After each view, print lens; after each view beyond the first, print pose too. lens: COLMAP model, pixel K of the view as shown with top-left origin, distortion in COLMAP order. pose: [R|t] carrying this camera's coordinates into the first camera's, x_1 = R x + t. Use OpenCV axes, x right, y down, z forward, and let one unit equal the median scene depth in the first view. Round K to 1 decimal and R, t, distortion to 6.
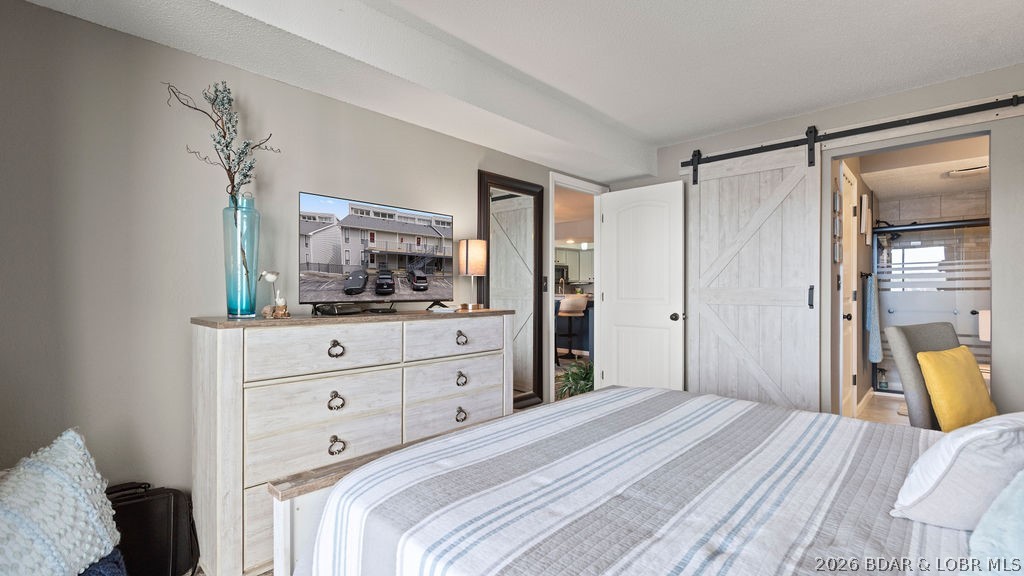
lens RADIAL K [[465.8, 0, 512.8], [0, 465.8, 289.7], [0, 0, 1]] dist [-0.008085, 0.000423]
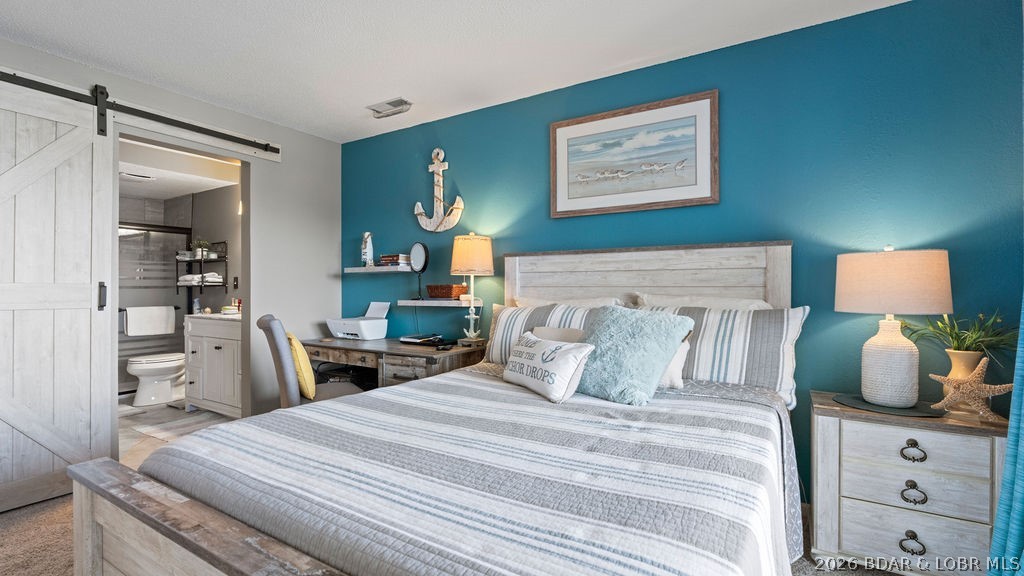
lens RADIAL K [[465.8, 0, 512.8], [0, 465.8, 289.7], [0, 0, 1]] dist [-0.008085, 0.000423]
pose [[-0.218893, 0.002359, 0.975746, -0.307181], [-0.004454, 0.999984, -0.003417, 0.004368], [-0.975739, -0.005094, -0.218879, 0.477250]]
